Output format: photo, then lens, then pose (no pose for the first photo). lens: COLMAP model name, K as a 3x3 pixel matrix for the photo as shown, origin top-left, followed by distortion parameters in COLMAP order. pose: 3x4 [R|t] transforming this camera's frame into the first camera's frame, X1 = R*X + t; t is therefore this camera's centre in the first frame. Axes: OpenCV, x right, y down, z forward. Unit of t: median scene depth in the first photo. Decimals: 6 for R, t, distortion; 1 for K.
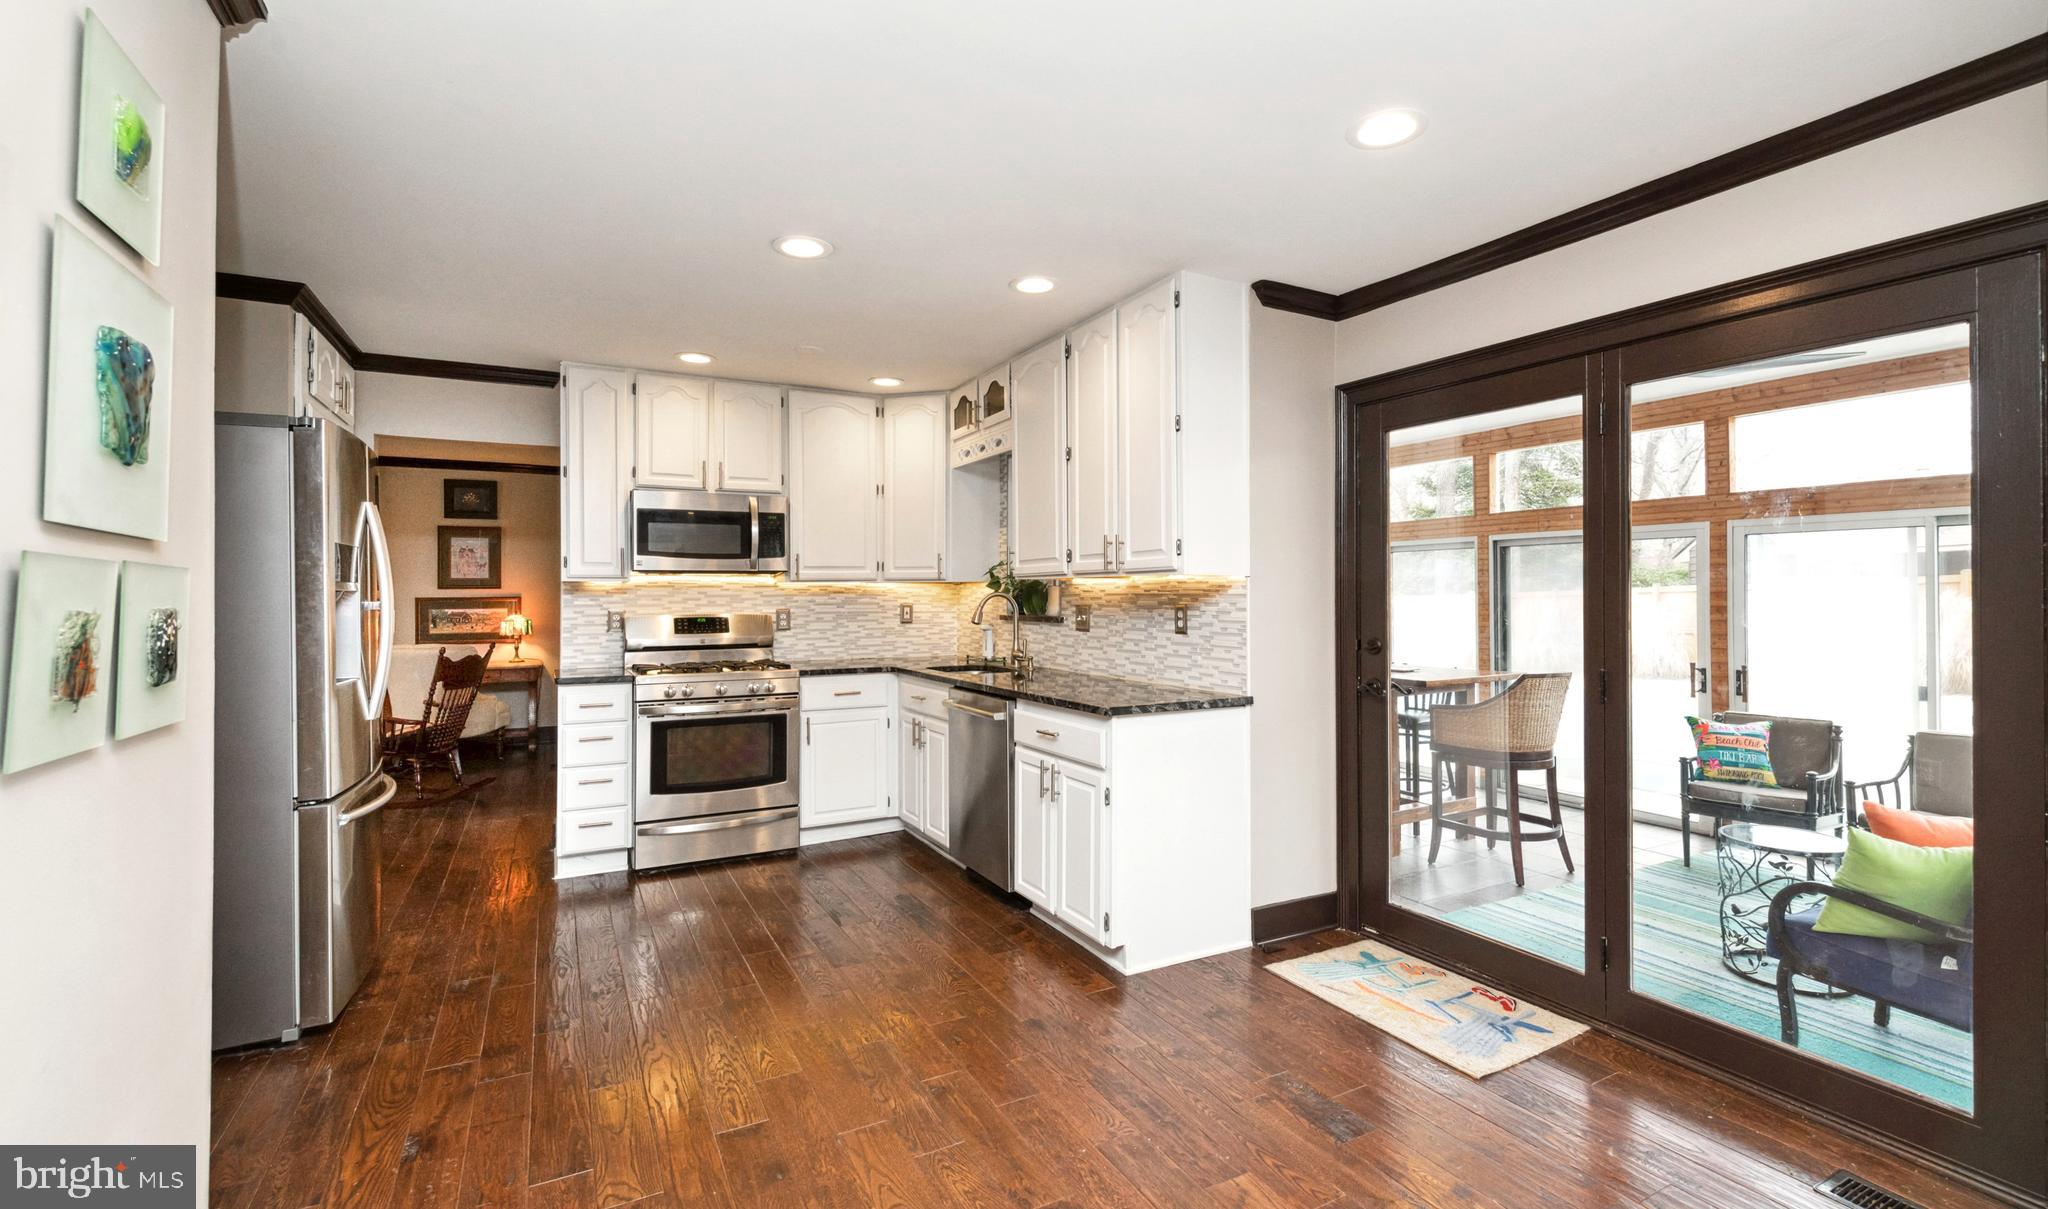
lens RADIAL K [[901.4, 0, 1021.3], [0, 901.4, 585.1], [0, 0, 1]] dist [0.015334, -0.000161]
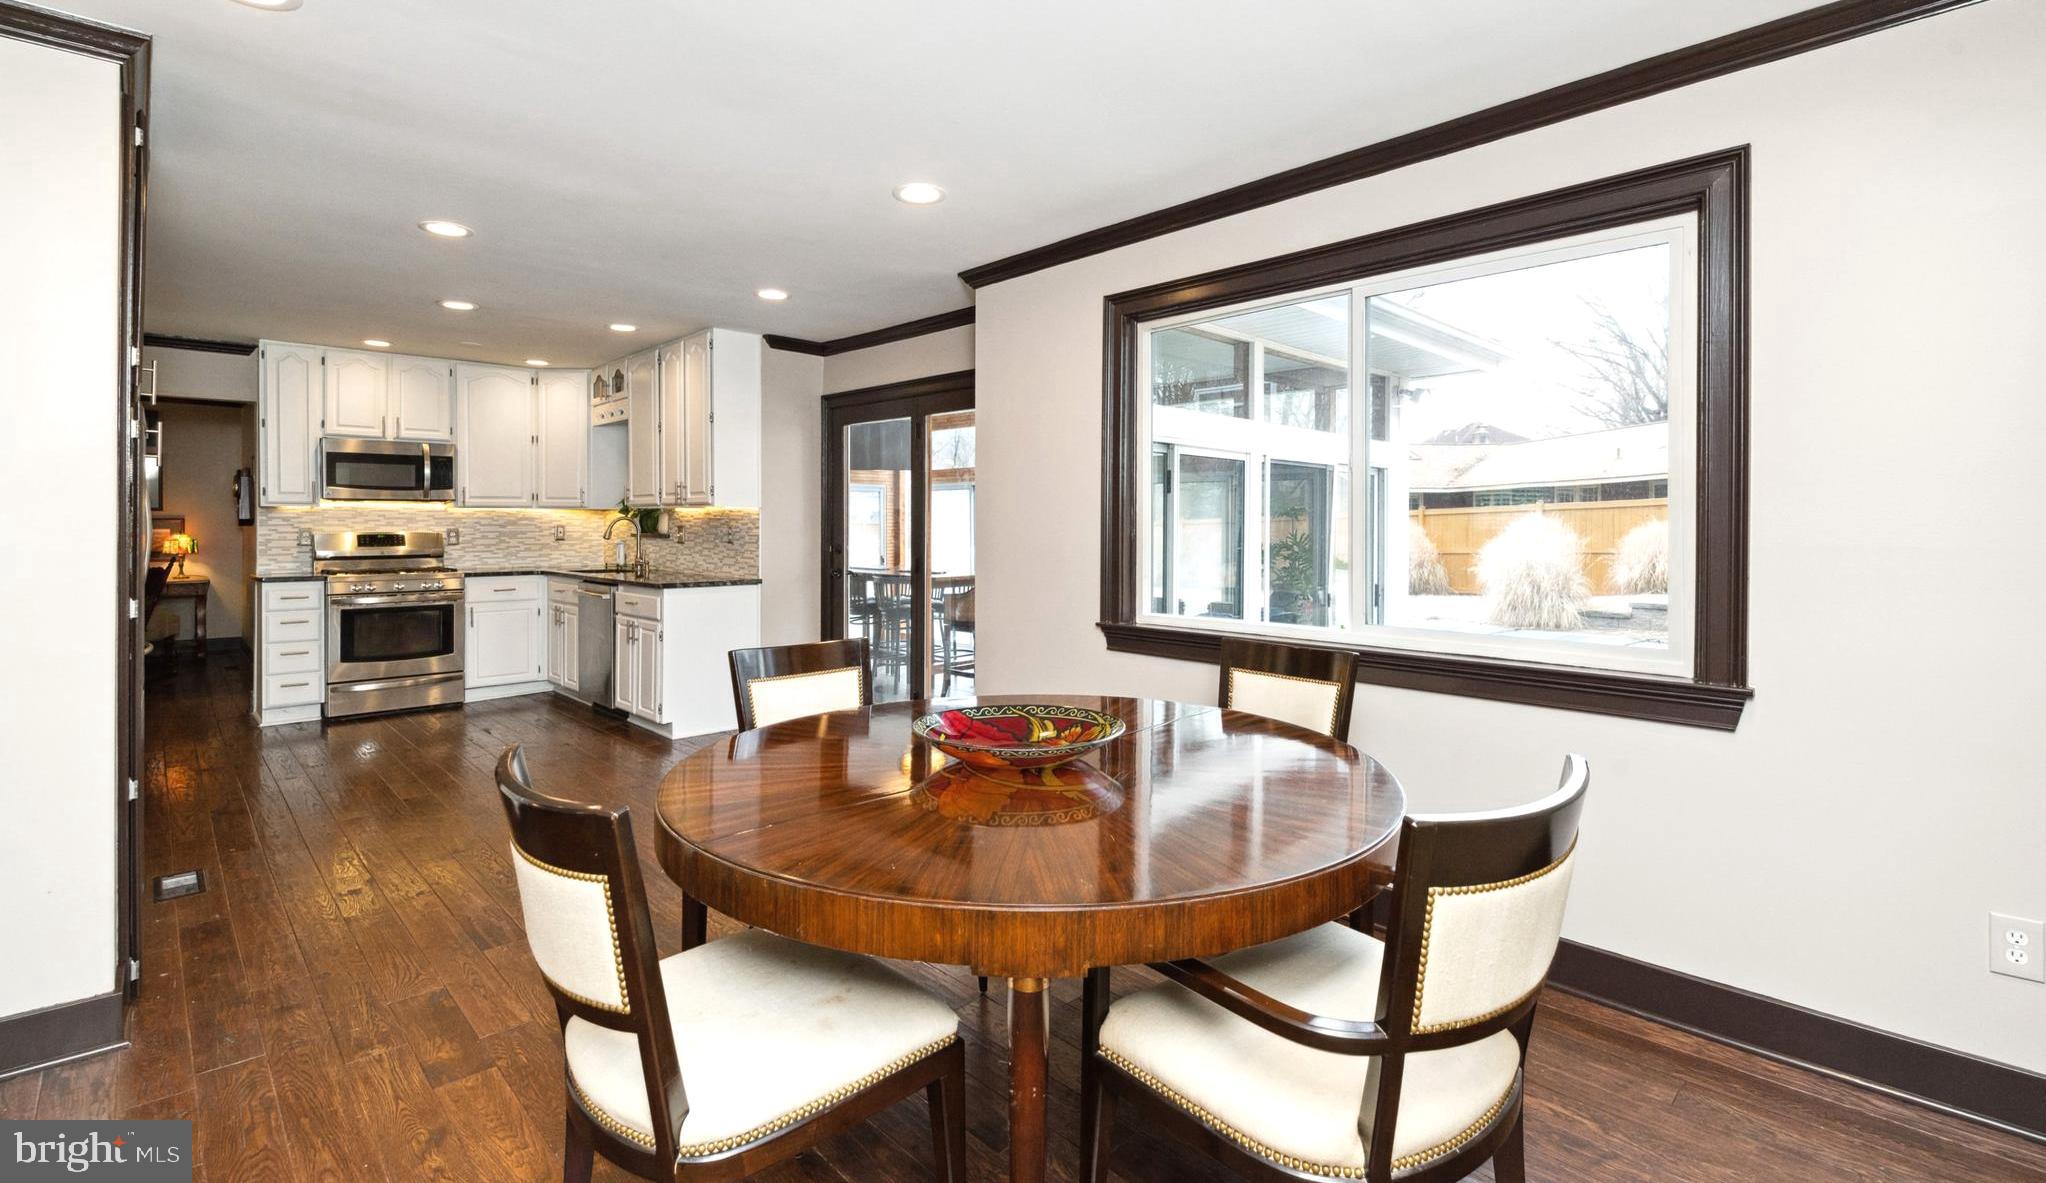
lens RADIAL K [[930.1, 0, 1035.7], [0, 930.1, 523.0], [0, 0, 1]] dist [-0.001404, -0.001089]
pose [[0.958813, 0.004512, 0.284002, 0.180669], [-0.008032, 0.999905, 0.011232, -0.003759], [-0.283924, -0.013050, 0.958758, -0.585258]]
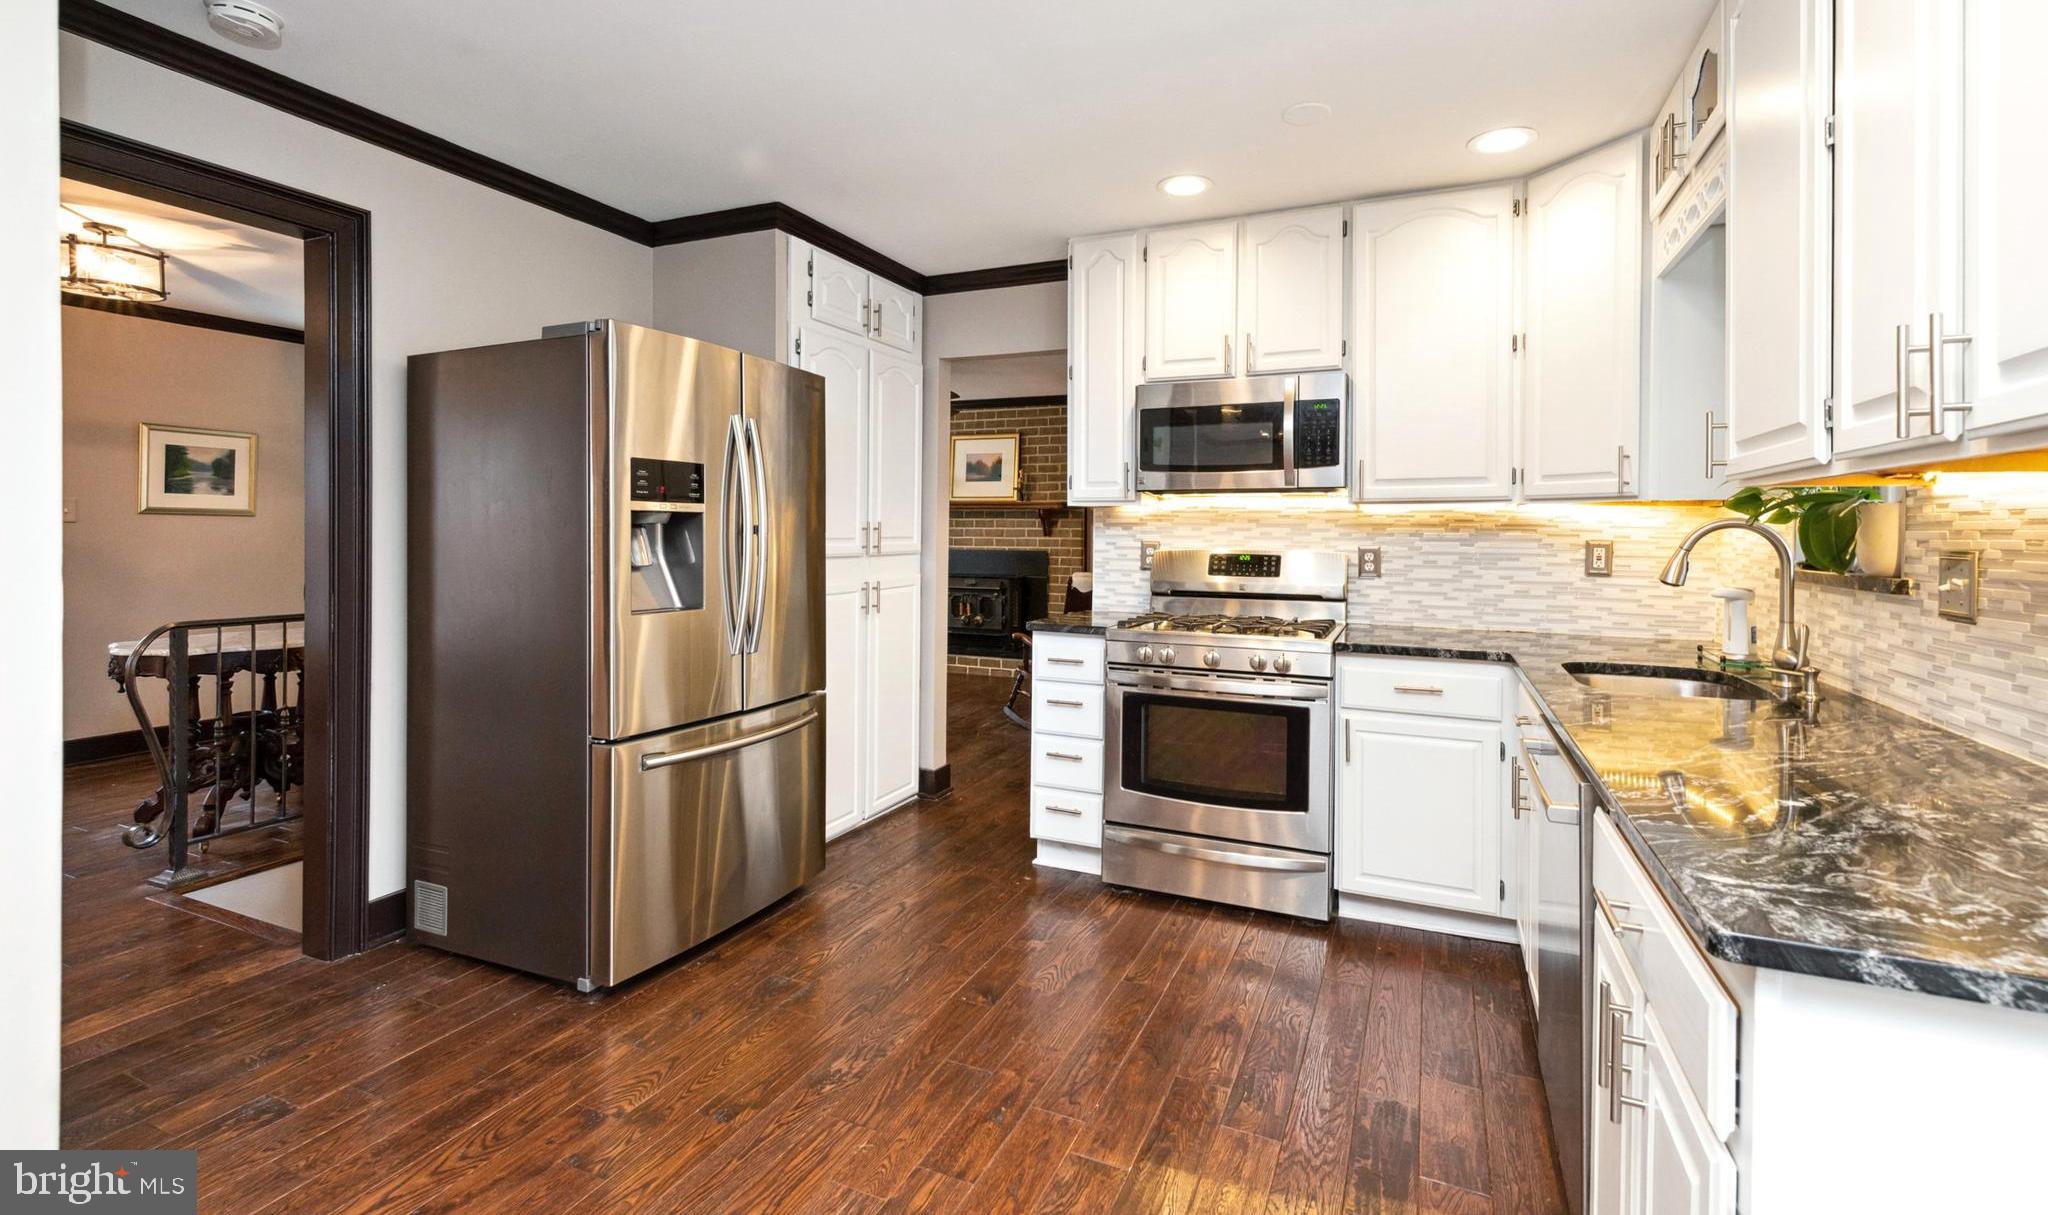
lens RADIAL K [[901.4, 0, 1044.1], [0, 901.4, 538.4], [0, 0, 1]] dist [0.015334, -0.000161]
pose [[0.629186, 0.015777, -0.777094, 0.115975], [-0.000916, 0.999808, 0.019556, 0.009088], [0.777254, -0.011592, 0.629080, 0.436936]]
